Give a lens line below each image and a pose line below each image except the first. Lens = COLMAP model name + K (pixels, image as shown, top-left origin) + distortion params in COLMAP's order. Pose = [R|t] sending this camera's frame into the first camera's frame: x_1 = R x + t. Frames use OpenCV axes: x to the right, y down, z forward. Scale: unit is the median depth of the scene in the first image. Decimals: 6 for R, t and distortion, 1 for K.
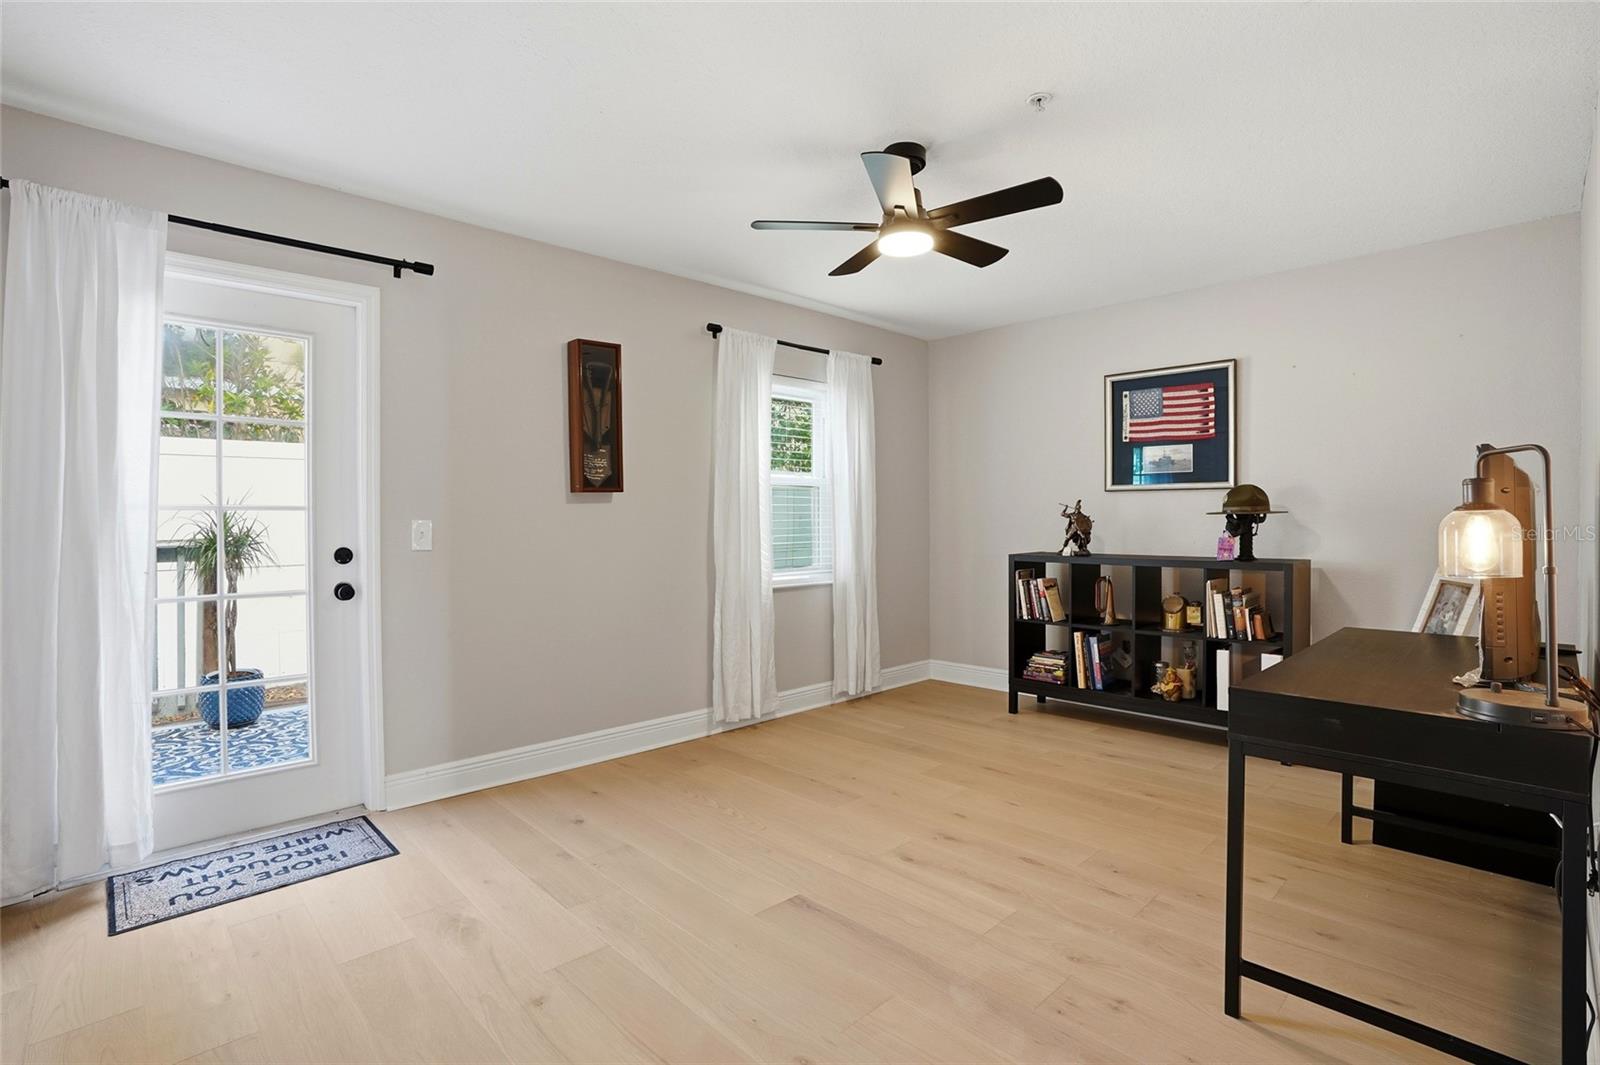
lens RADIAL K [[755.1, 0, 799.4], [0, 755.1, 524.8], [0, 0, 1]] dist [-0.072294, 0.026968]
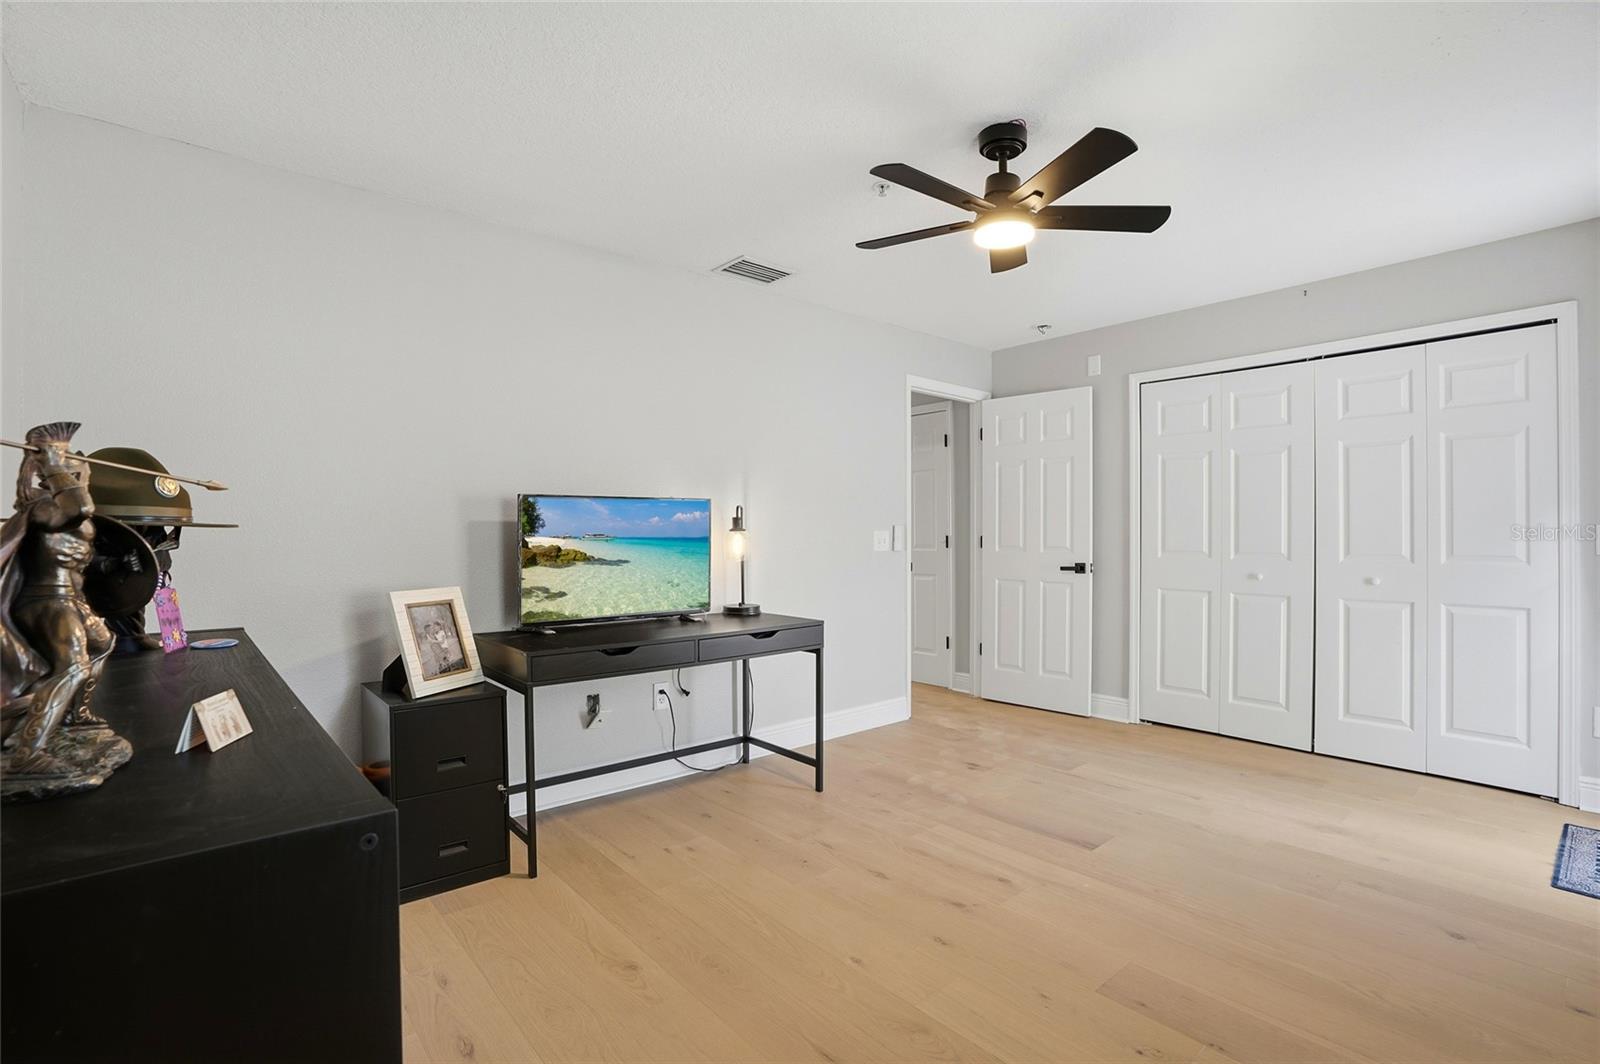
lens RADIAL K [[744.0, 0, 793.1], [0, 744.0, 541.5], [0, 0, 1]] dist [-0.093443, 0.047156]
pose [[-0.997884, 0.008321, 0.064477, 0.222370], [0.009448, 0.999807, 0.017200, -0.009125], [-0.064322, 0.017773, -0.997771, 1.223549]]
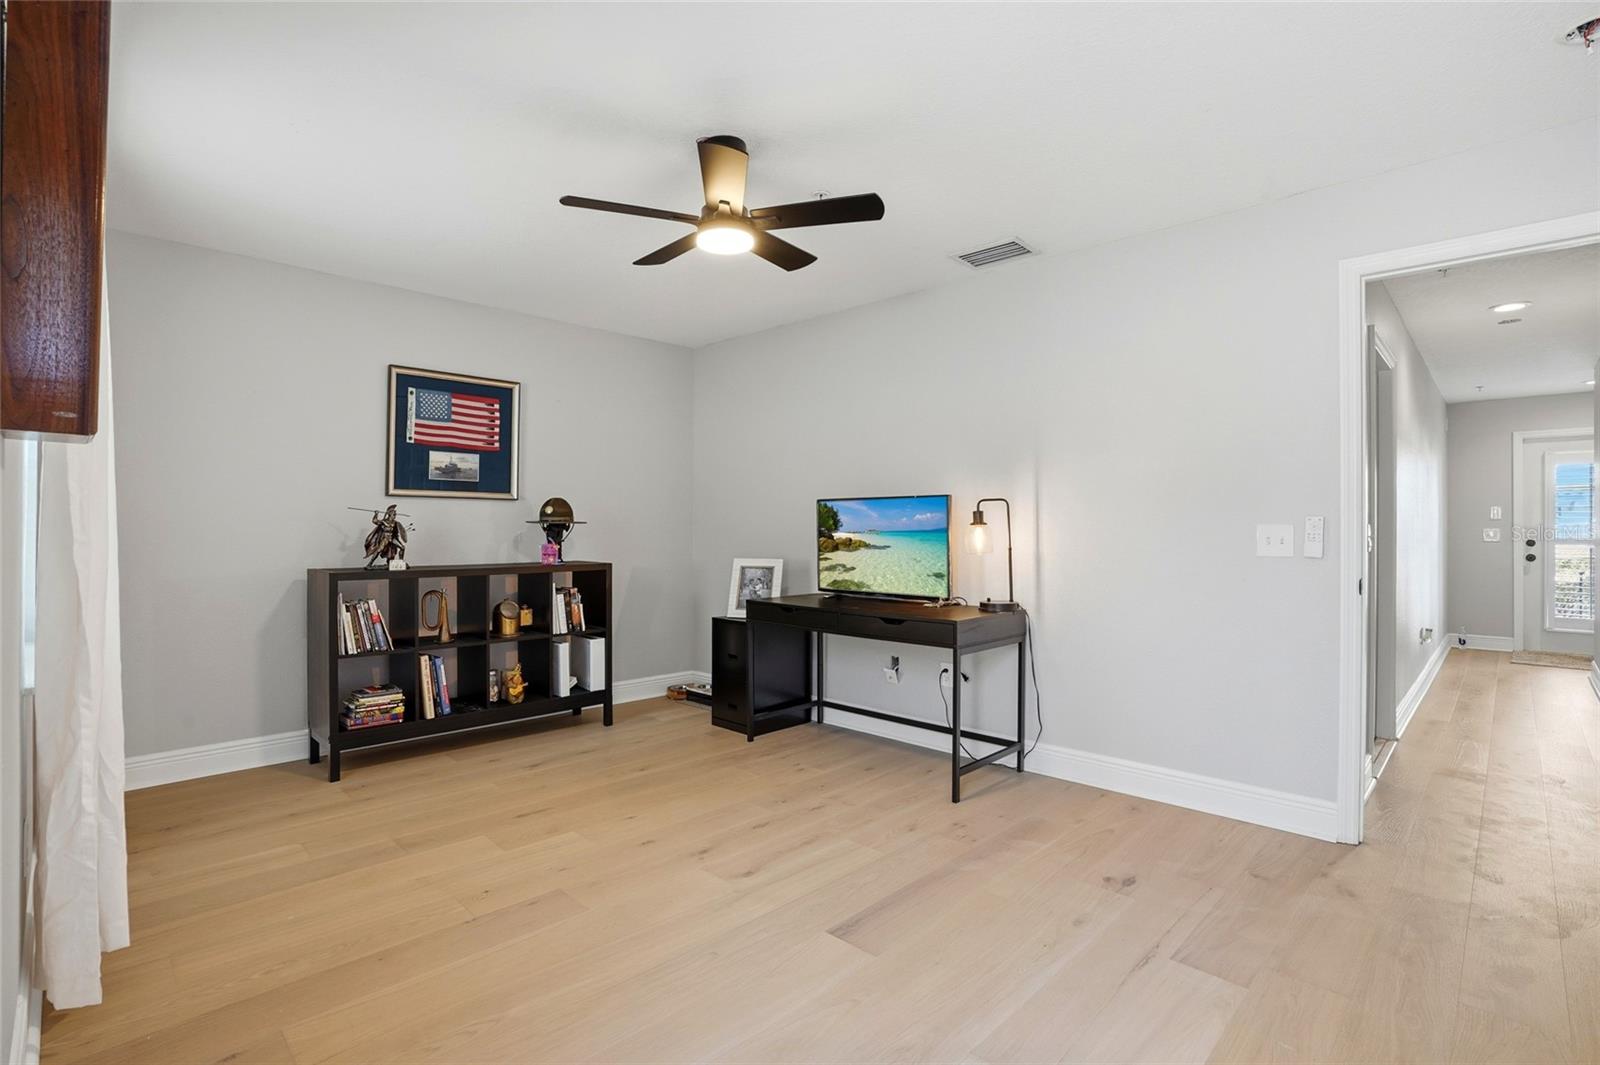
lens RADIAL K [[755.1, 0, 799.4], [0, 755.1, 524.8], [0, 0, 1]] dist [-0.072294, 0.026968]
pose [[-0.024531, 0.007728, 0.999669, -0.523433], [0.005196, 0.999958, -0.007603, -0.001622], [-0.999686, 0.005008, -0.024570, 0.595205]]
